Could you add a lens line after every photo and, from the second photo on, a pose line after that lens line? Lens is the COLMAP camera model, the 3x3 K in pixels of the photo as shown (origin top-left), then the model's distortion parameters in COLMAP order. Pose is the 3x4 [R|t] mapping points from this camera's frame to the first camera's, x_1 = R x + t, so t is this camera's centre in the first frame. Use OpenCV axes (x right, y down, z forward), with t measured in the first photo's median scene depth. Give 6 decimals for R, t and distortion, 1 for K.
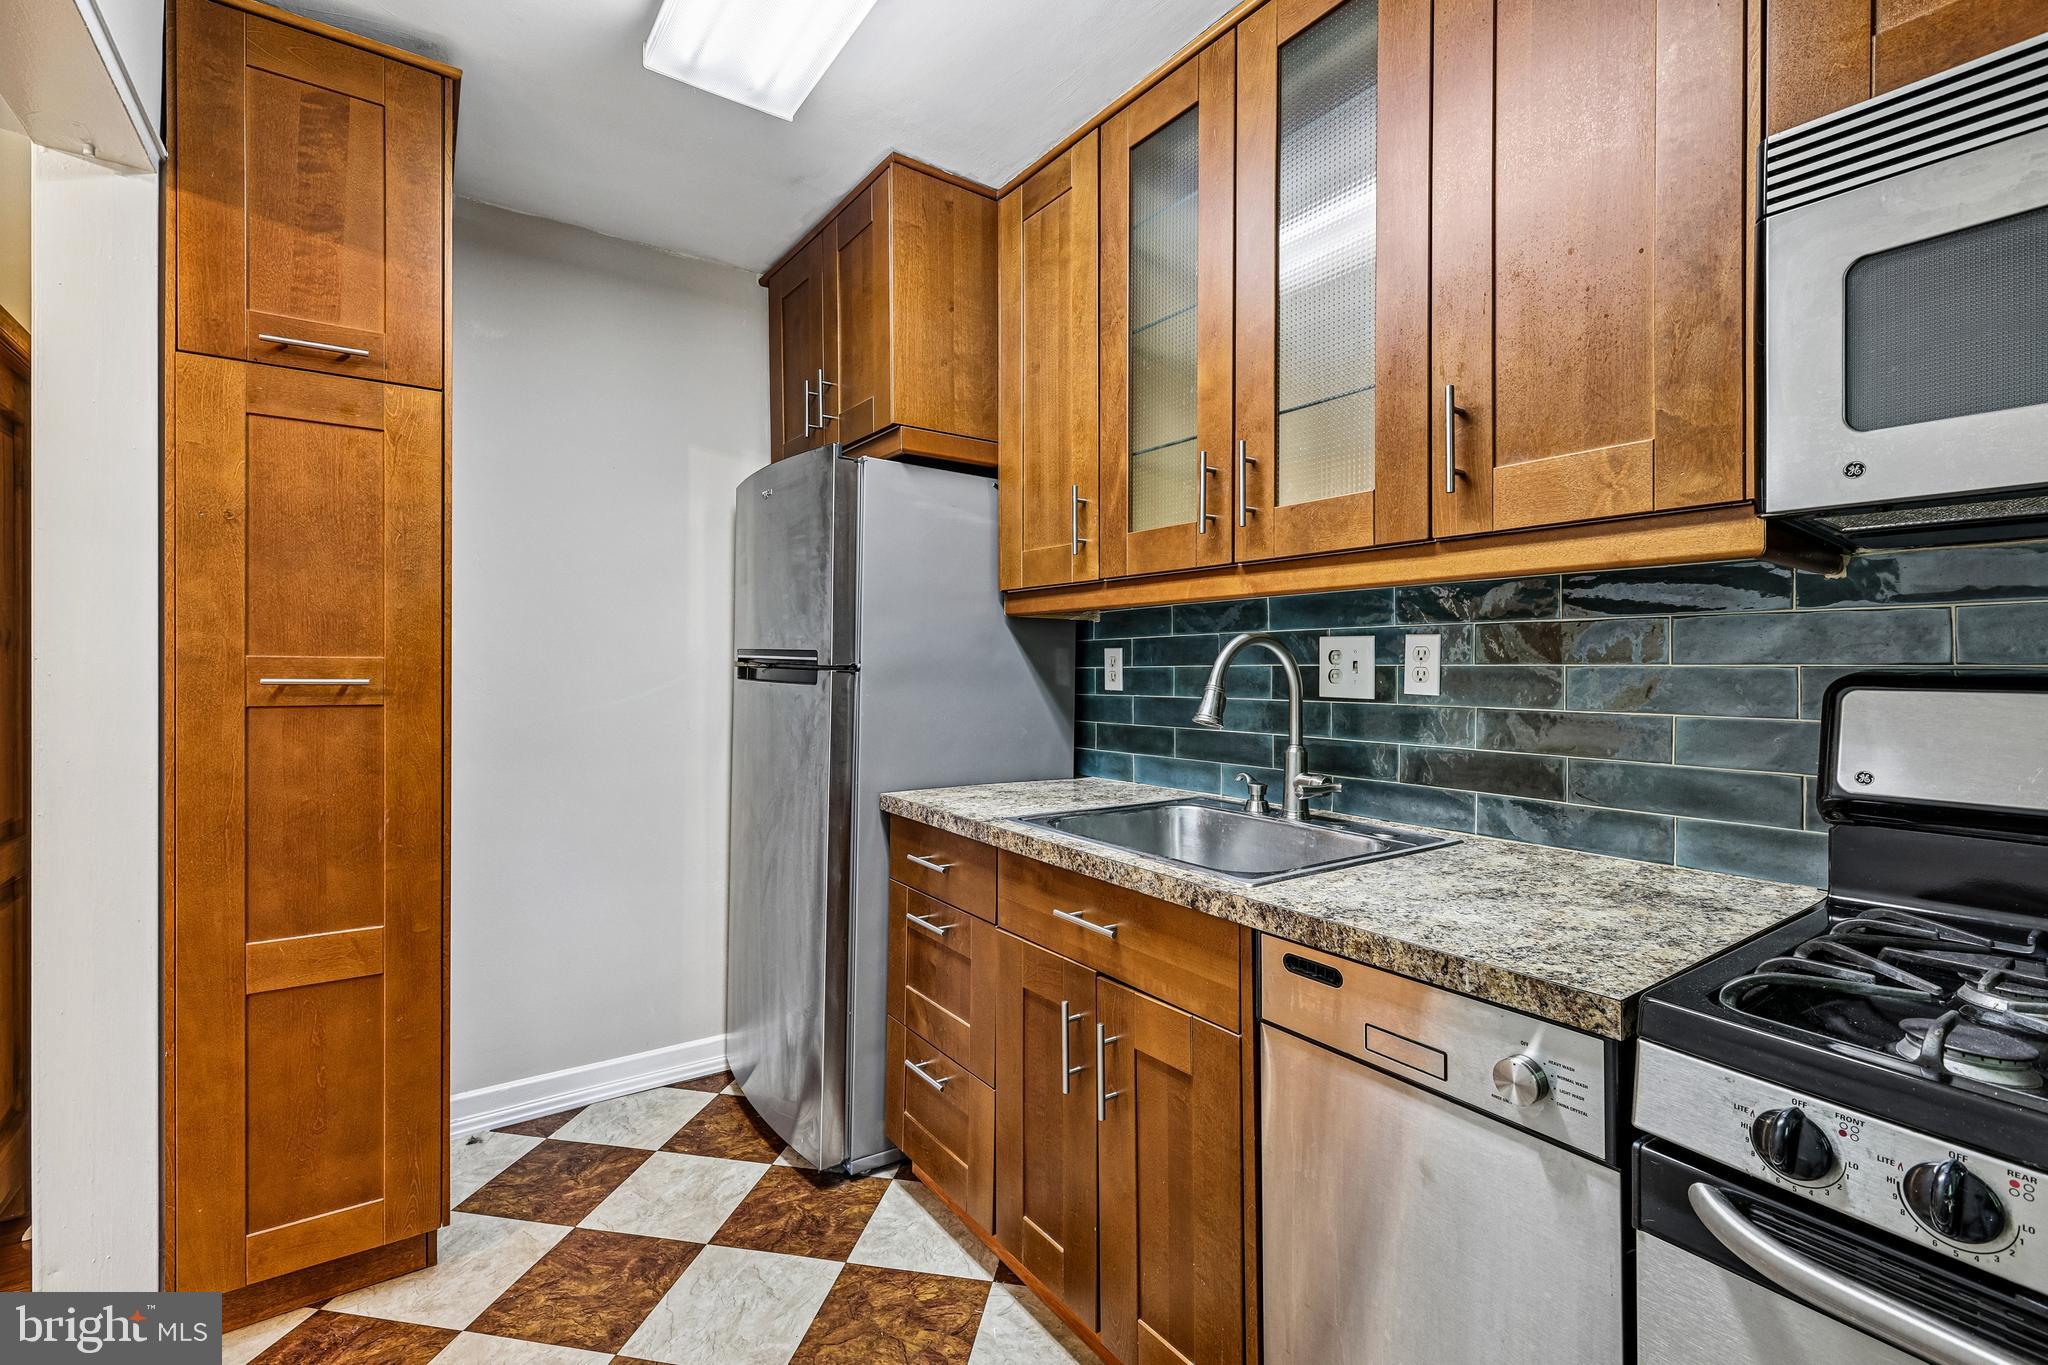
lens RADIAL K [[910.6, 0, 1024.0], [0, 910.6, 682.5], [0, 0, 1]] dist [0.006581, -0.000175]
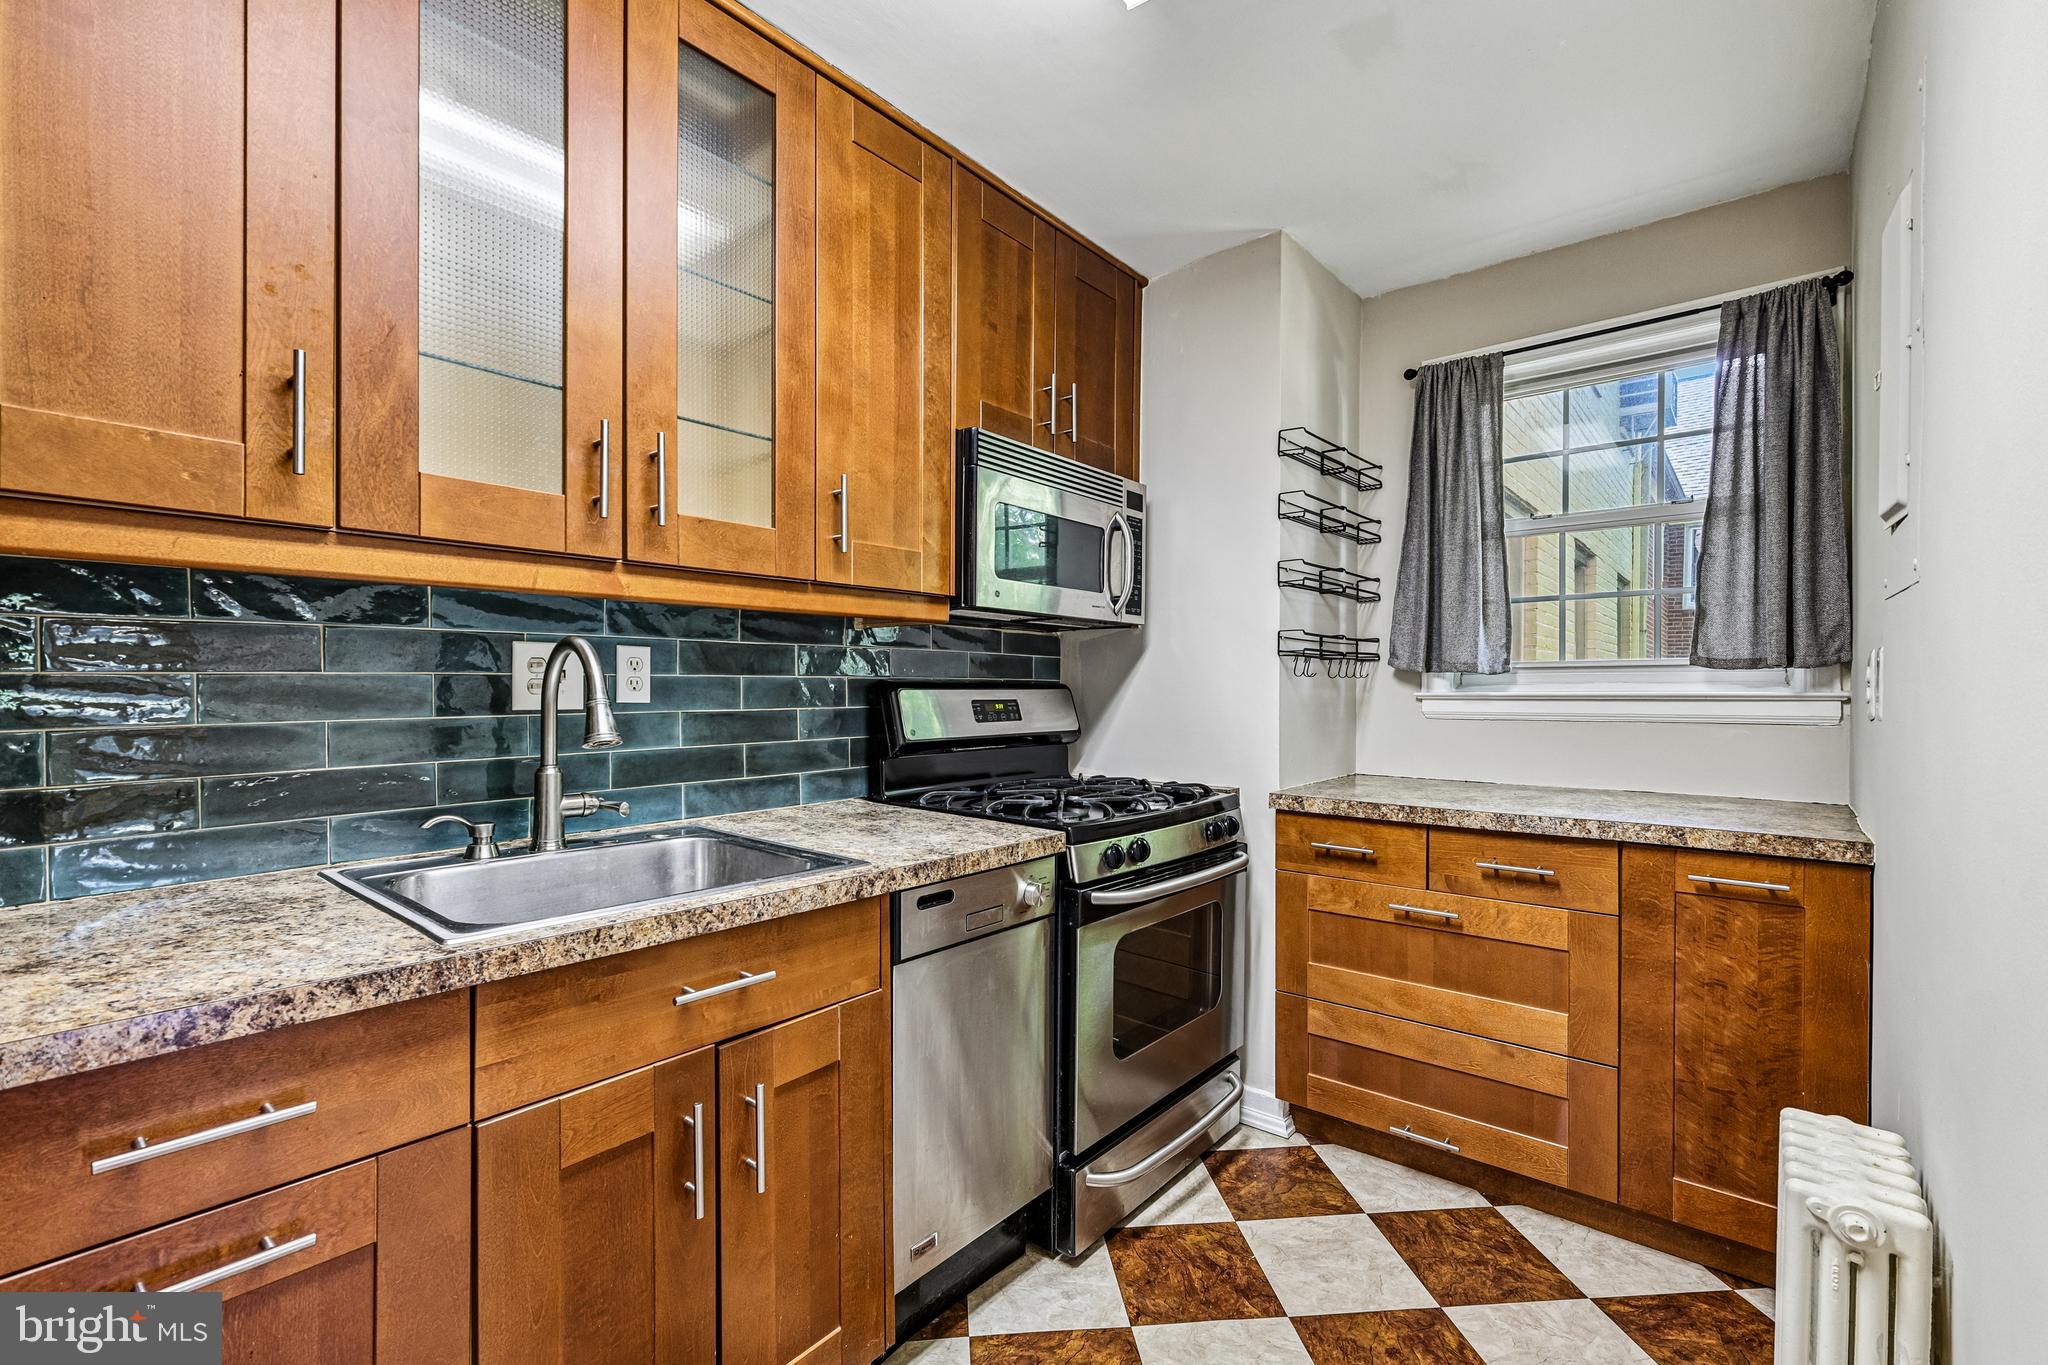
lens RADIAL K [[893.2, 0, 1016.2], [0, 893.2, 667.4], [0, 0, 1]] dist [0.004483, 0.000186]
pose [[-0.269320, 0.013184, 0.962961, -0.723810], [0.010728, 0.999885, -0.010689, -0.012367], [-0.962991, 0.007452, -0.269431, 0.889403]]
